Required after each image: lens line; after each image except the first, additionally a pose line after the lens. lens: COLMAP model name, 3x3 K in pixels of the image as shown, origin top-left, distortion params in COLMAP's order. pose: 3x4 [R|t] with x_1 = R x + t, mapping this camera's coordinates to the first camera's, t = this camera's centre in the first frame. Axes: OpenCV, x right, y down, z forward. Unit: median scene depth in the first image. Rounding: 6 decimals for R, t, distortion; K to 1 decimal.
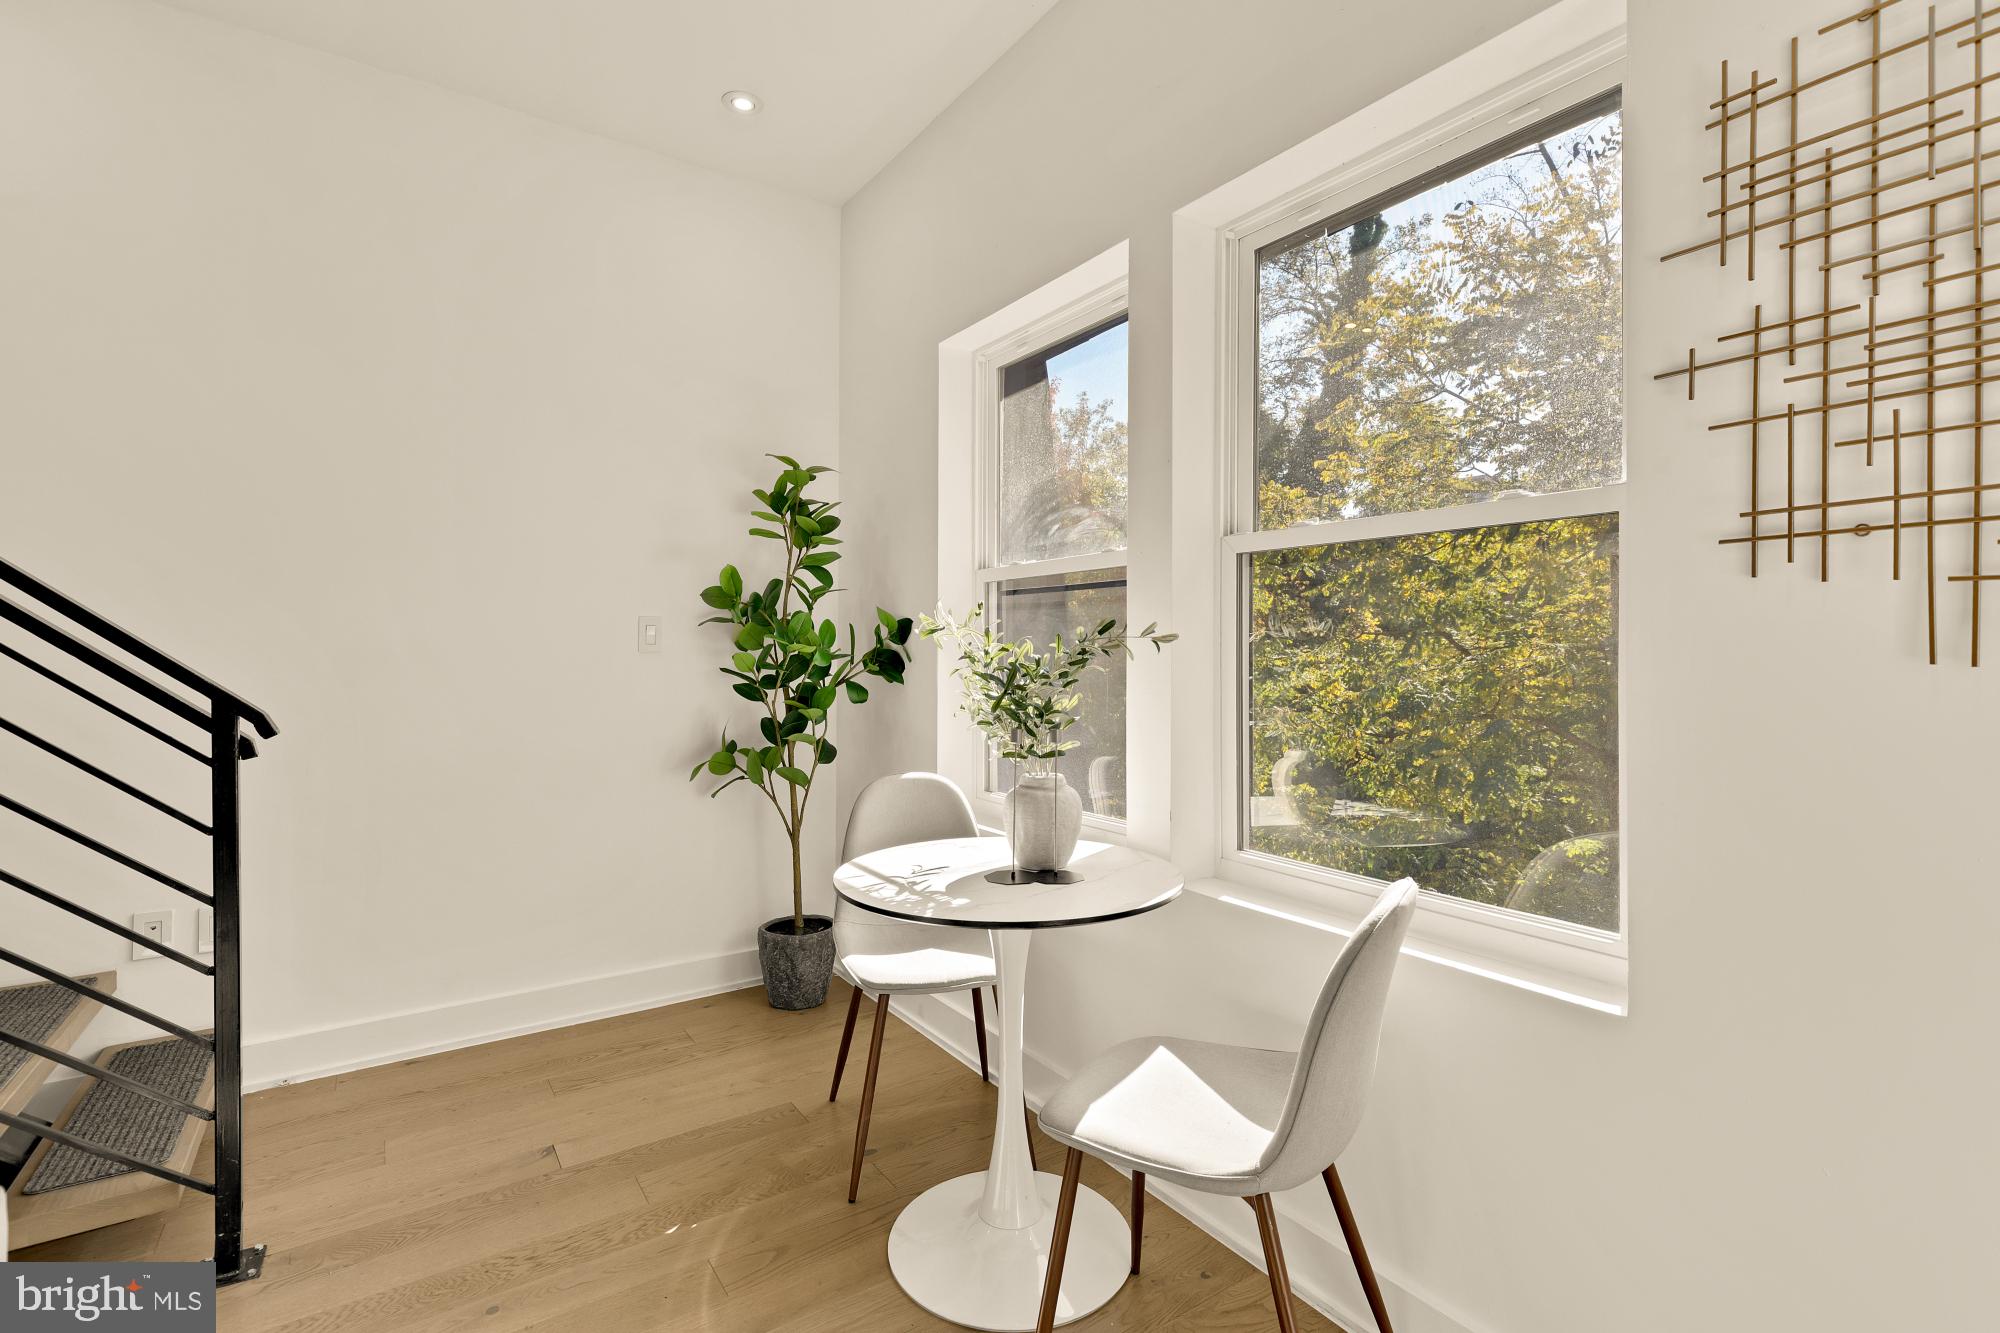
lens RADIAL K [[907.2, 0, 995.8], [0, 907.2, 656.1], [0, 0, 1]] dist [-0.001306, -0.000535]
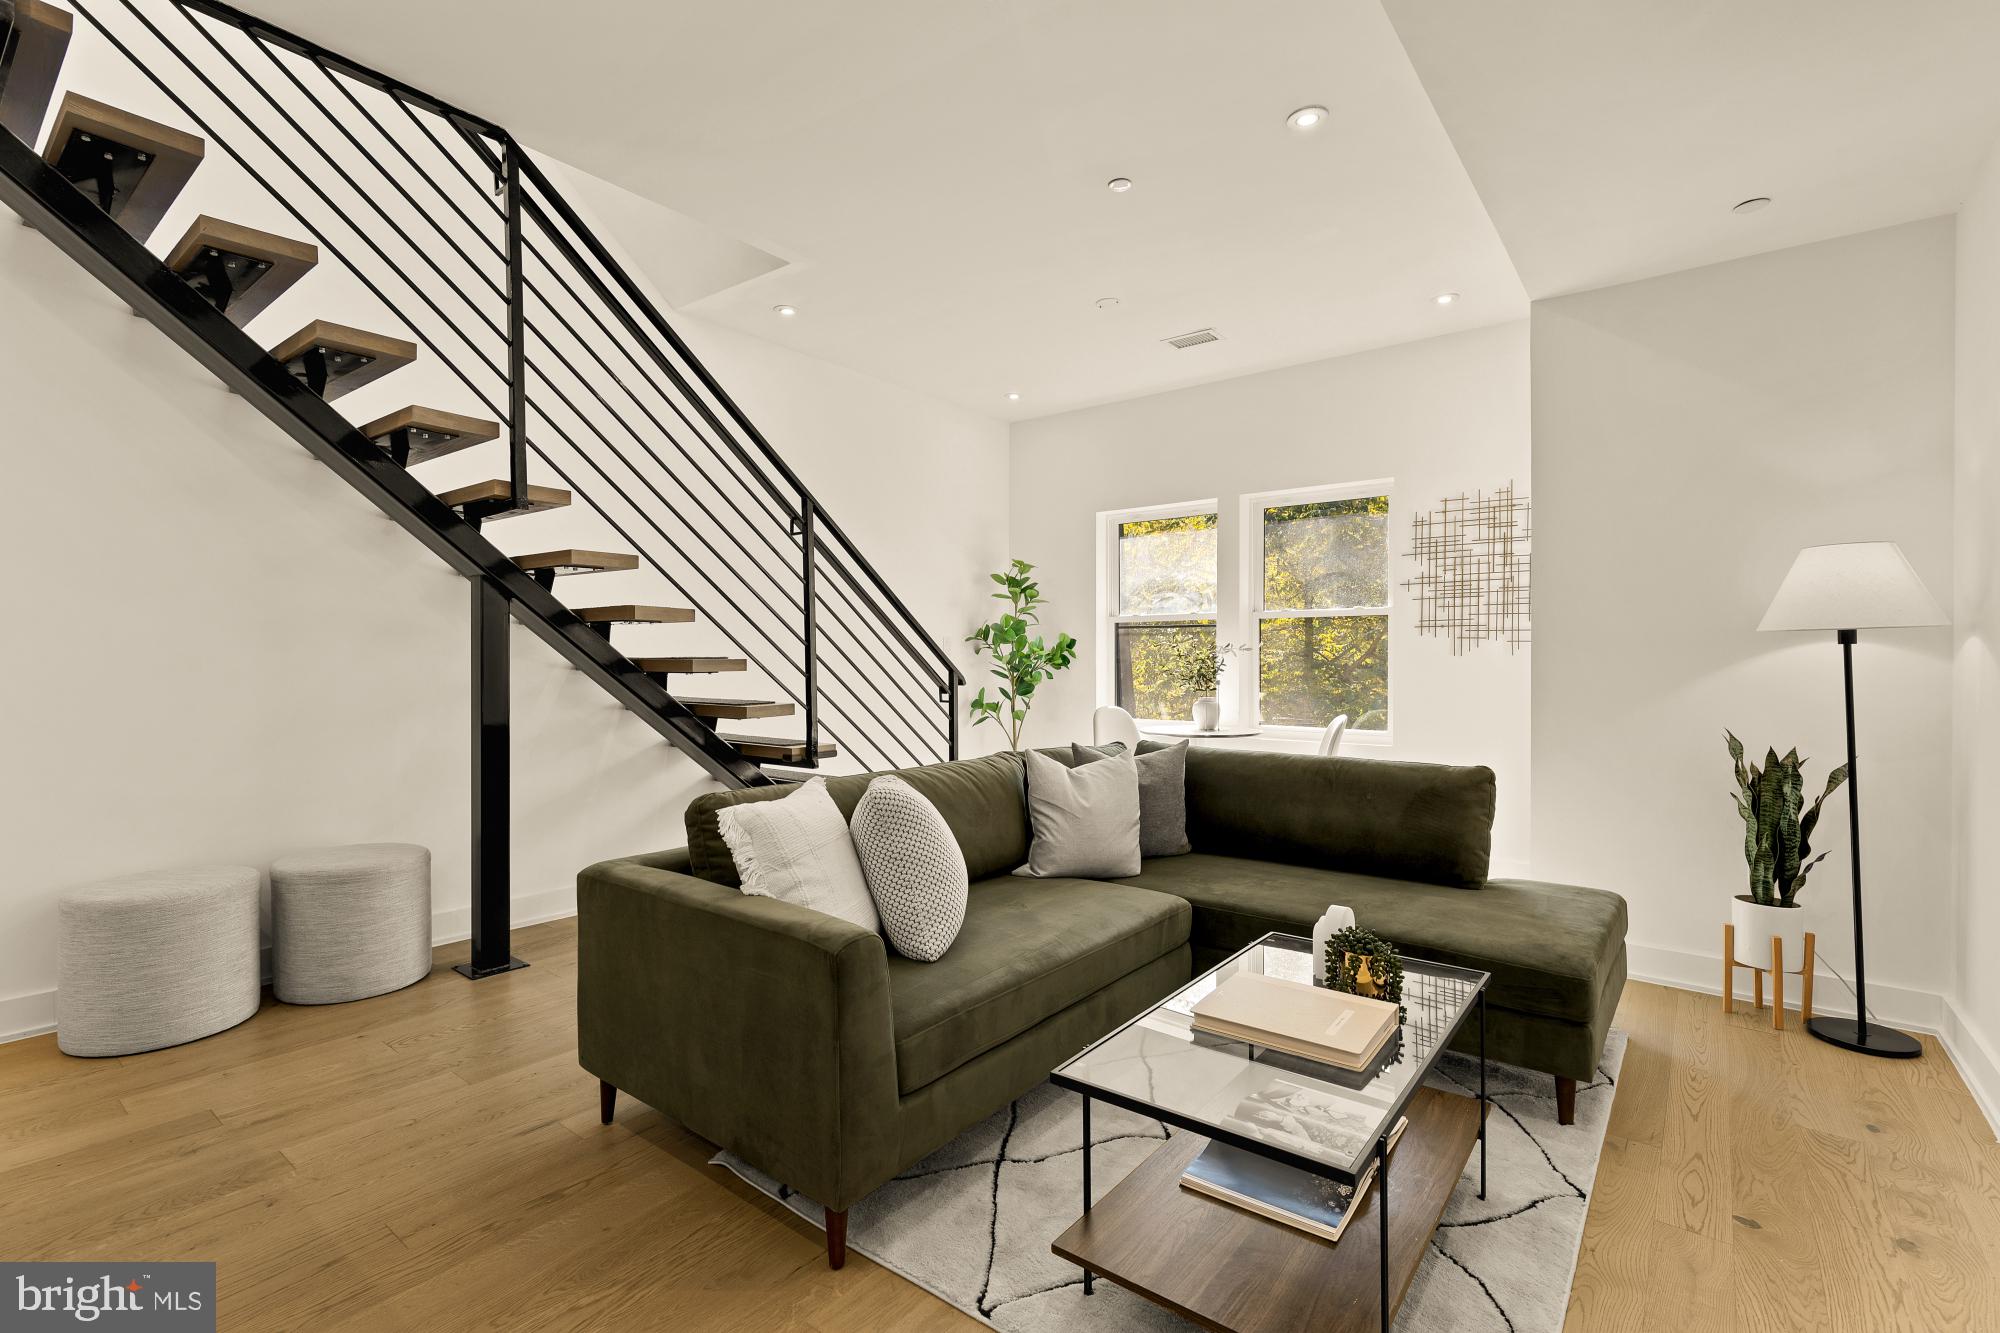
lens RADIAL K [[907.2, 0, 1001.7], [0, 907.2, 667.7], [0, 0, 1]] dist [-0.001306, -0.000535]
pose [[0.951221, 0.003006, 0.308497, -2.348356], [-0.003752, 0.999991, 0.001824, 0.060203], [-0.308489, -0.002892, 0.951224, -2.437312]]
